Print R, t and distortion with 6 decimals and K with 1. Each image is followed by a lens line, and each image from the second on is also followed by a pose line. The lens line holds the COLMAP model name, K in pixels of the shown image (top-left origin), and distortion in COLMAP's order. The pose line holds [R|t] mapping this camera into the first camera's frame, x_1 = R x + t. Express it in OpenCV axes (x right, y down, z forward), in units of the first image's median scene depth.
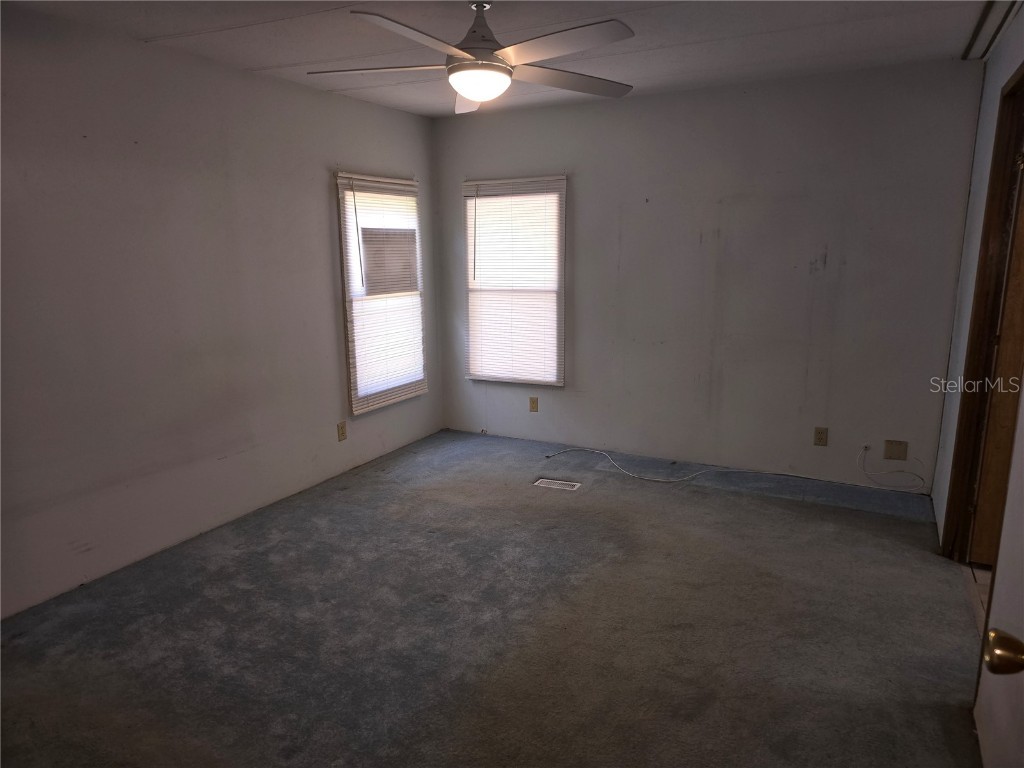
lens RADIAL K [[680.6, 0, 506.4], [0, 680.6, 387.3], [0, 0, 1]] dist [0.062266, -0.054096]
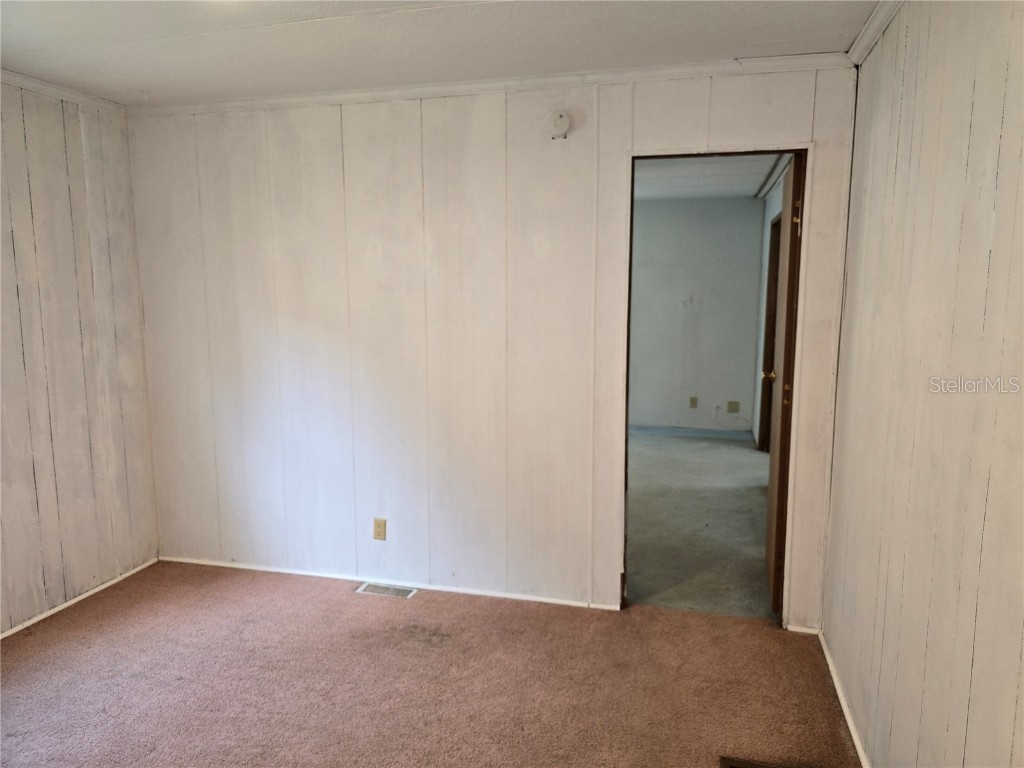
lens RADIAL K [[680.6, 0, 505.6], [0, 680.6, 379.7], [0, 0, 1]] dist [0.062266, -0.054096]
pose [[0.977736, -0.019736, 0.208911, -0.379391], [0.034064, 0.997290, -0.065208, 0.117061], [-0.207058, 0.070873, 0.975758, -0.609922]]
